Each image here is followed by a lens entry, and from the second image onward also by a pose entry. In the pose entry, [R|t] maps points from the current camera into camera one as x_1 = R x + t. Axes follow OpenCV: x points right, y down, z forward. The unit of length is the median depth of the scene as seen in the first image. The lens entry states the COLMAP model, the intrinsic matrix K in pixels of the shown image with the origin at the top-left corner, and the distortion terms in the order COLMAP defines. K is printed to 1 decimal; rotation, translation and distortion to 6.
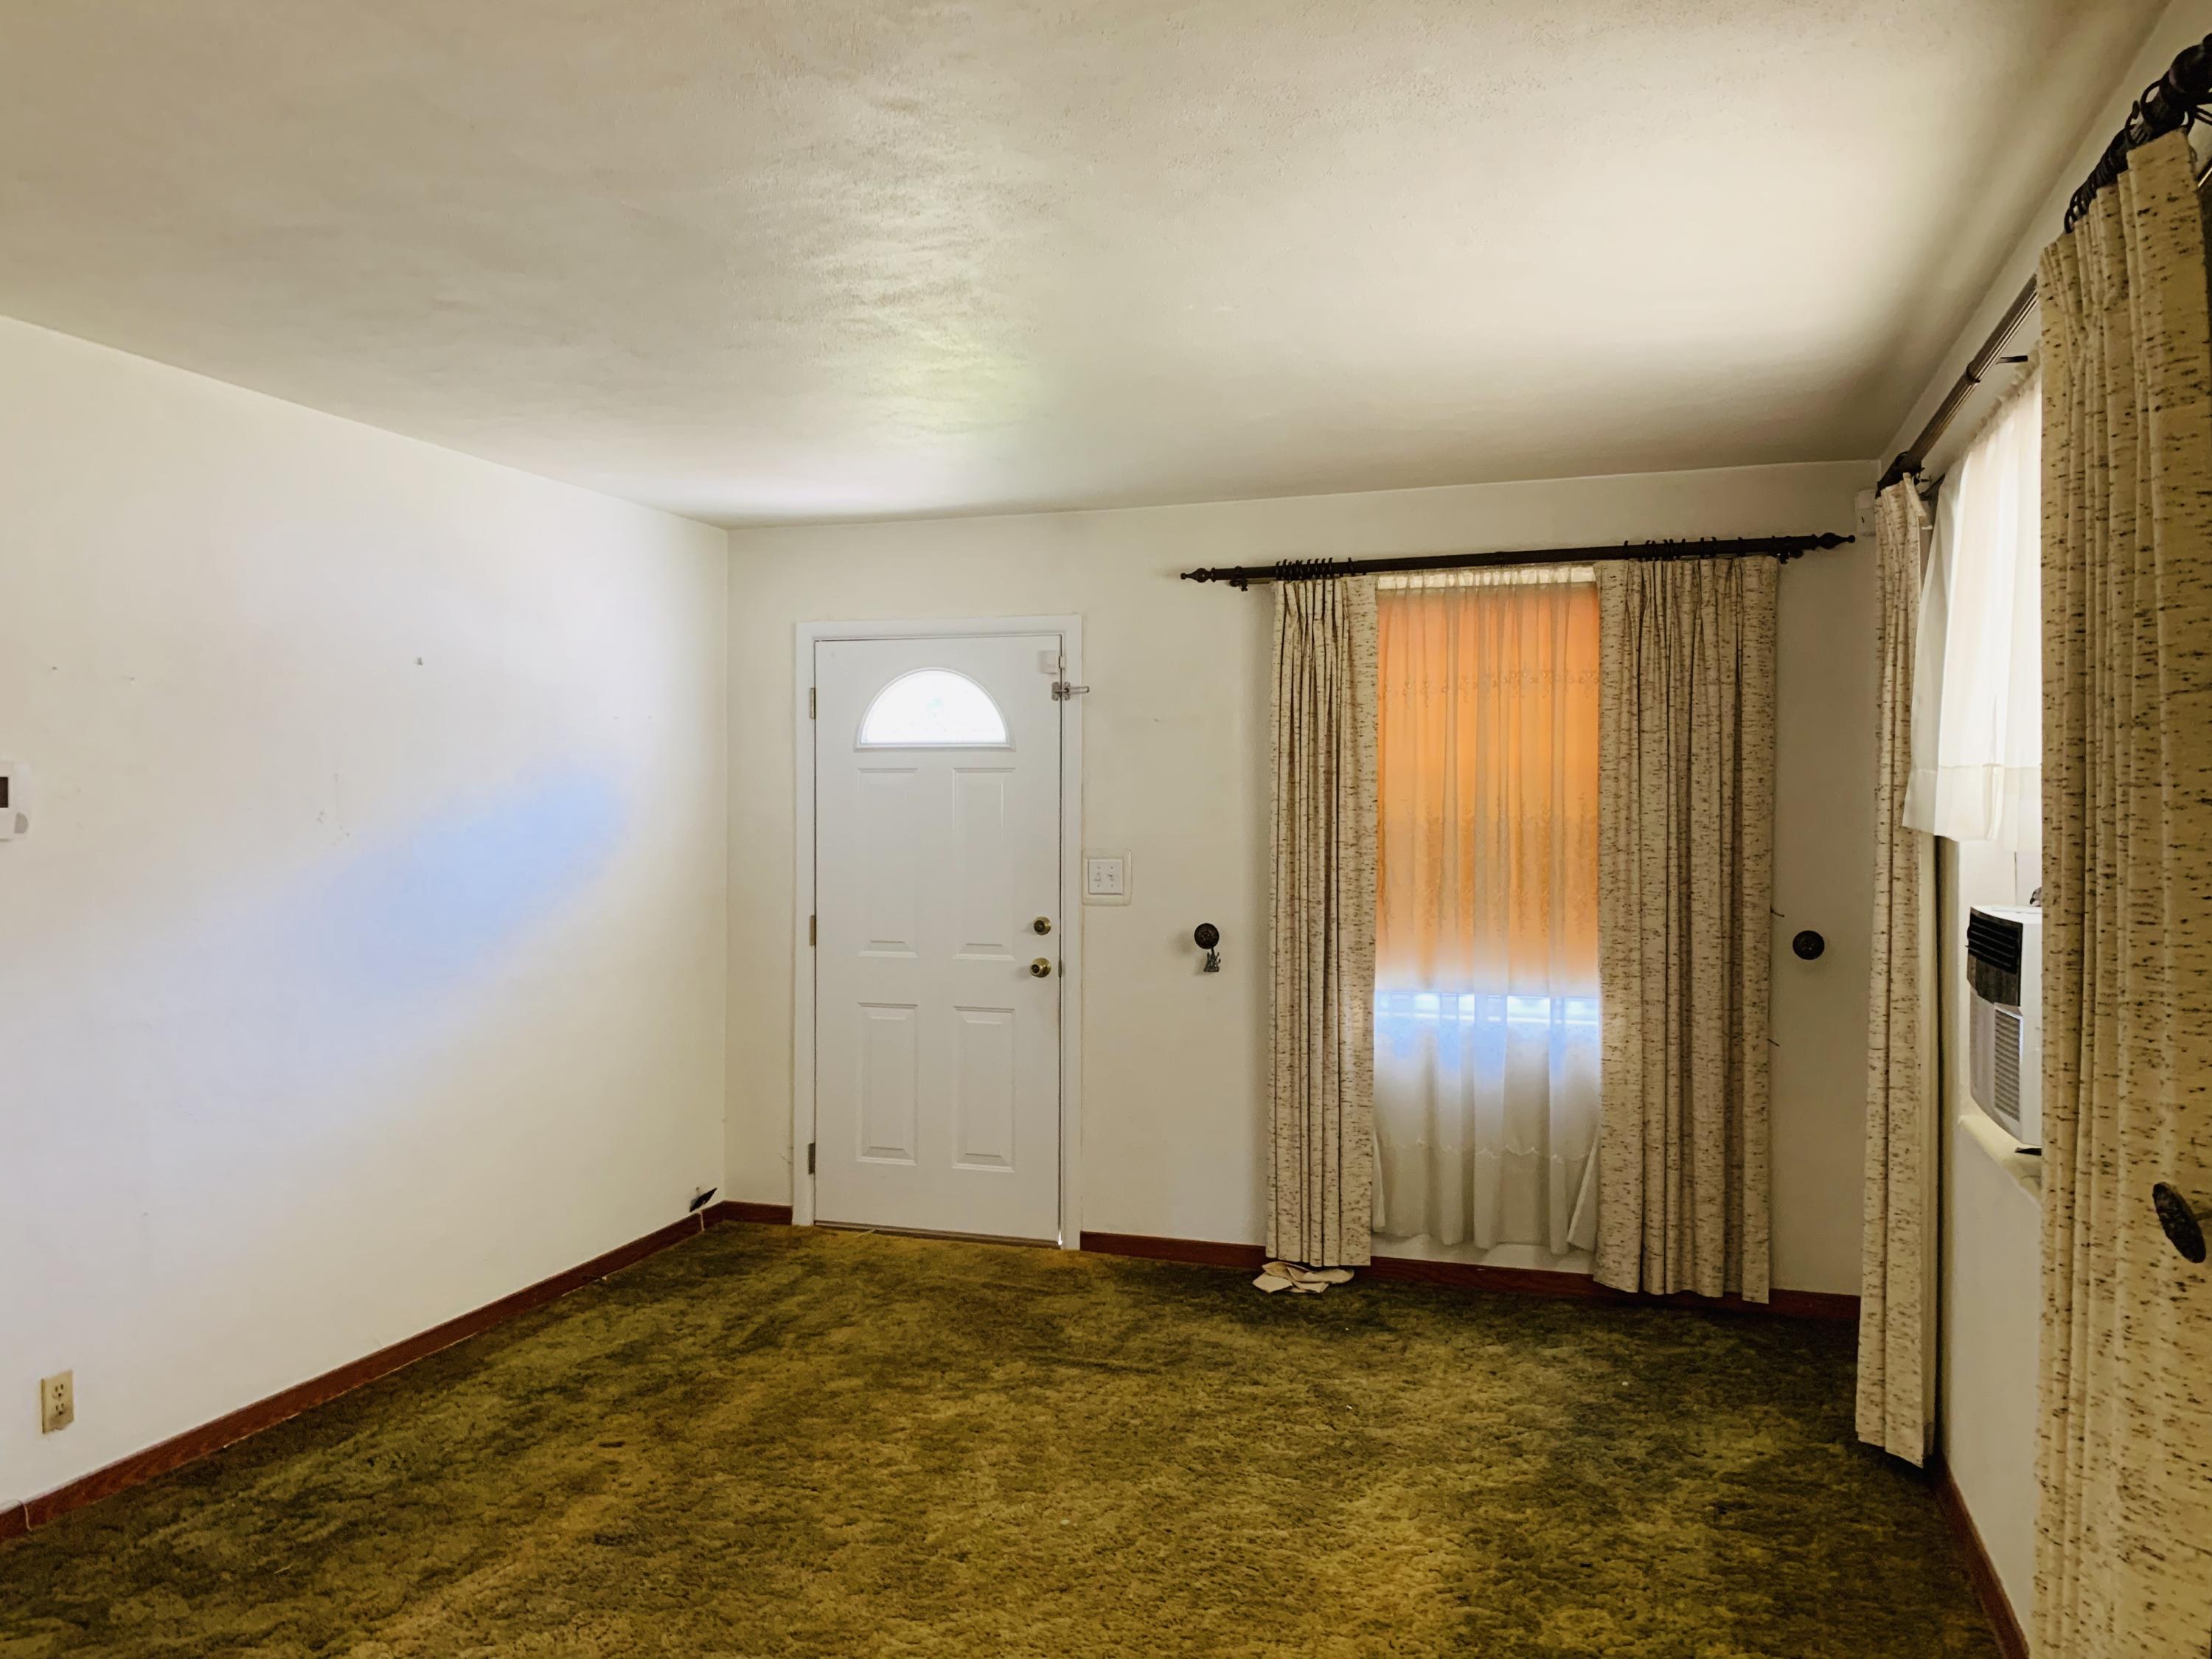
lens RADIAL K [[1694.5, 0, 1096.0], [0, 1694.5, 835.0], [0, 0, 1]] dist [0.048862, -0.044355]
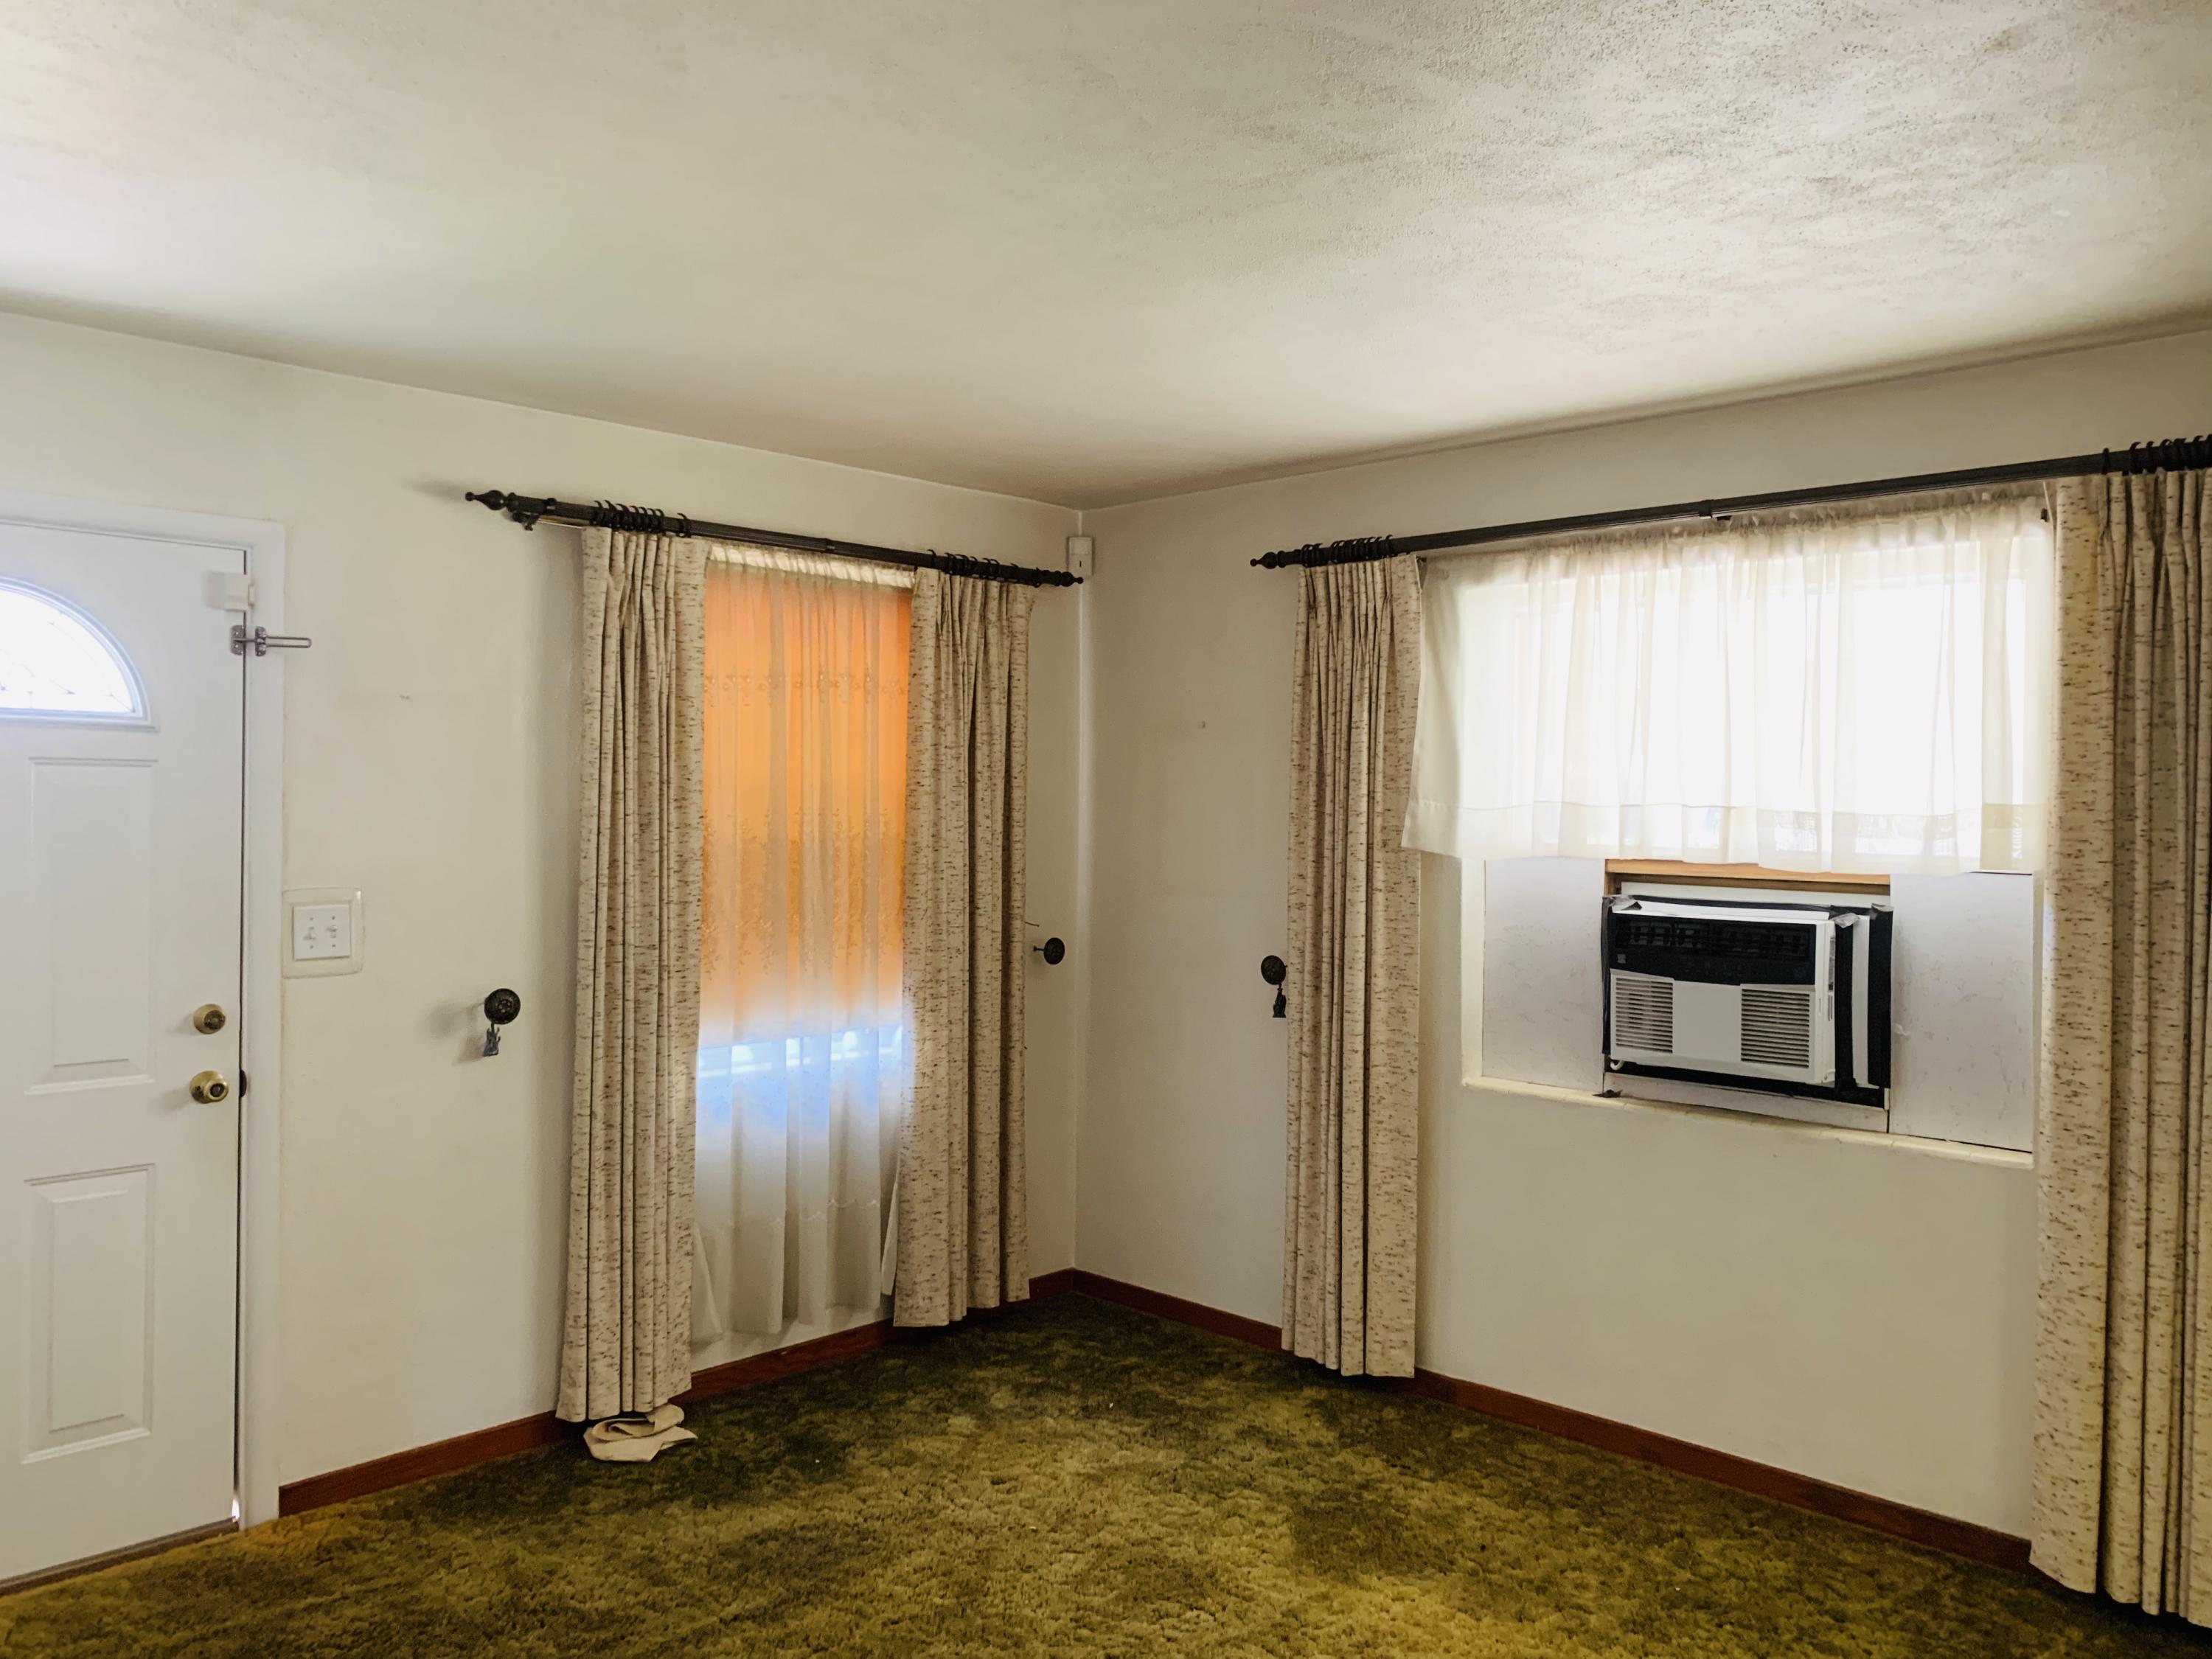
lens RADIAL K [[1694.5, 0, 1100.0], [0, 1694.5, 815.8], [0, 0, 1]] dist [0.048862, -0.044355]
pose [[0.433762, -0.002542, 0.901024, -0.494179], [0.004052, 0.999991, 0.000870, -0.020816], [-0.901018, 0.003274, 0.433769, 0.476641]]
